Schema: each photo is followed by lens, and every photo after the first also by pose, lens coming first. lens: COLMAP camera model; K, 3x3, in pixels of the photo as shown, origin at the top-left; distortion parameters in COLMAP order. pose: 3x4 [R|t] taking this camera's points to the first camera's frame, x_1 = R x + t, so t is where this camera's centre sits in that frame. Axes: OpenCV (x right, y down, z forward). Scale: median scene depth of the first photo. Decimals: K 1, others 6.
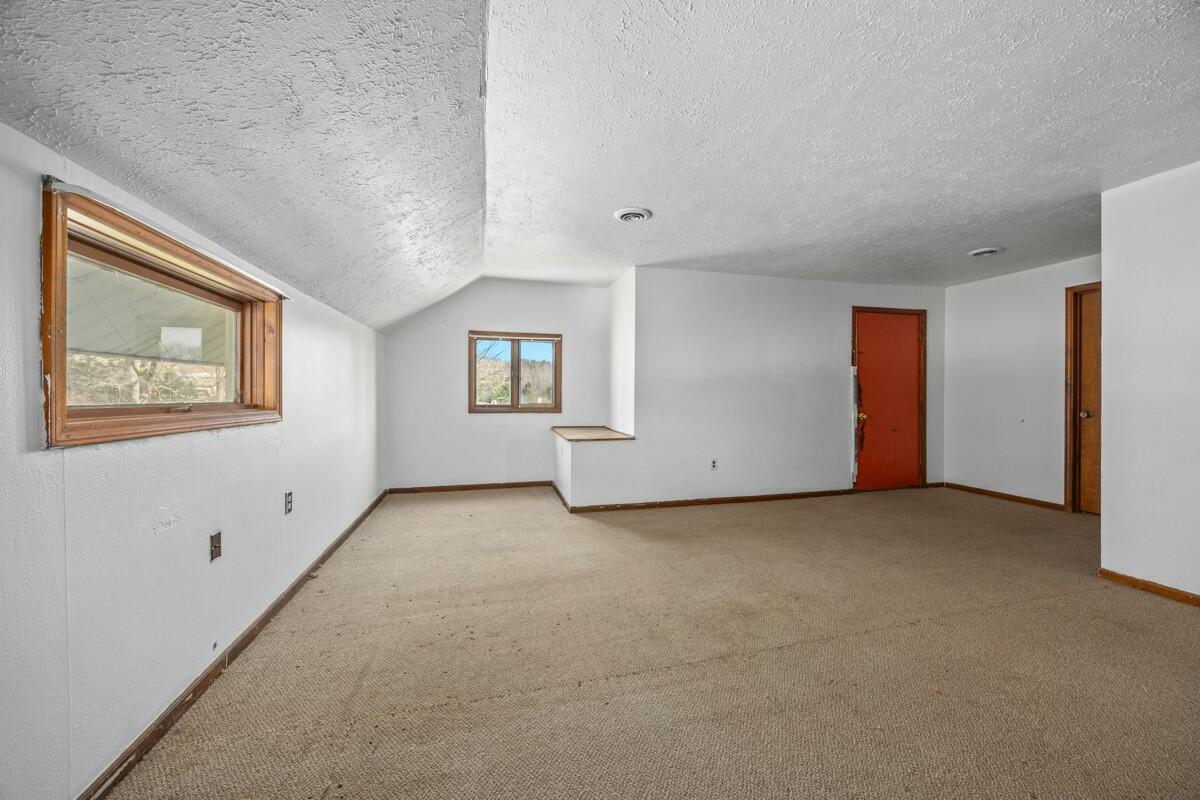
lens RADIAL K [[462.1, 0, 602.2], [0, 462.1, 396.1], [0, 0, 1]] dist [-0.000880, 0.000145]
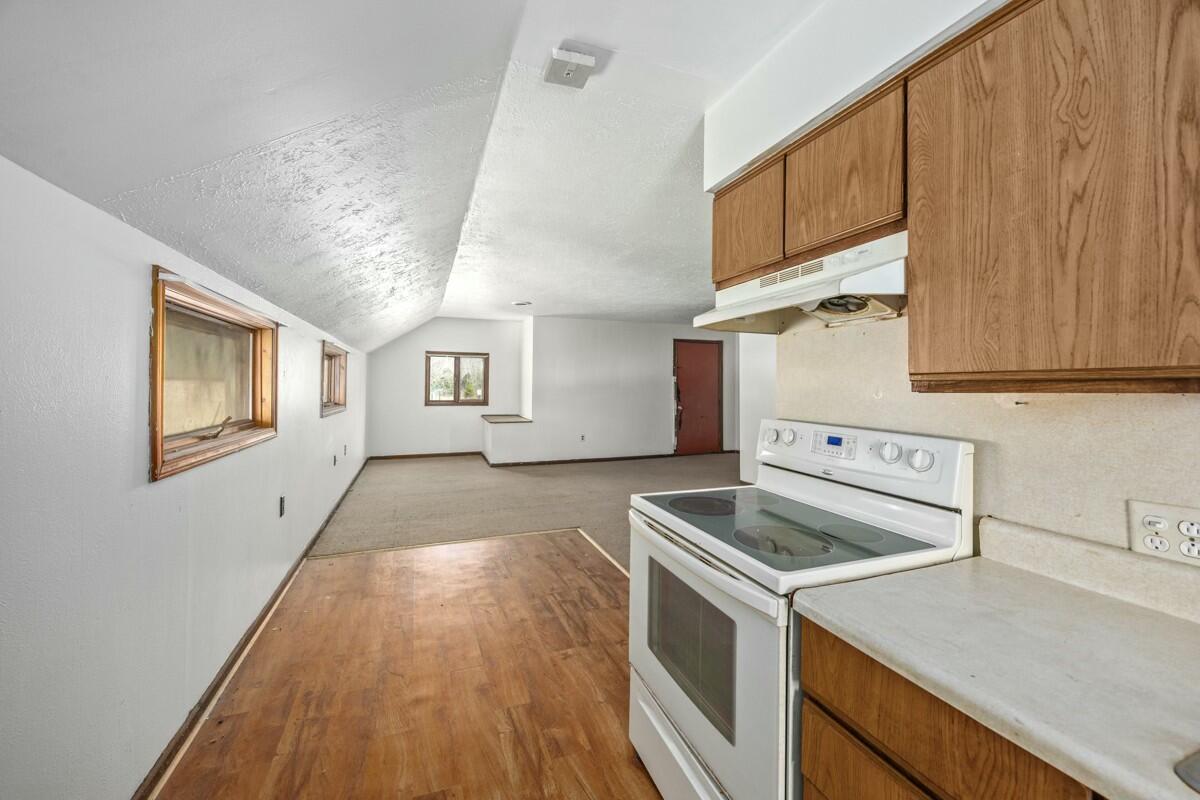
lens RADIAL K [[462.1, 0, 589.8], [0, 462.1, 382.7], [0, 0, 1]] dist [-0.000880, 0.000145]
pose [[0.995406, 0.004688, 0.095628, 0.101959], [-0.003397, 0.999901, -0.013661, -0.020277], [-0.095683, 0.013274, 0.995323, -0.556954]]
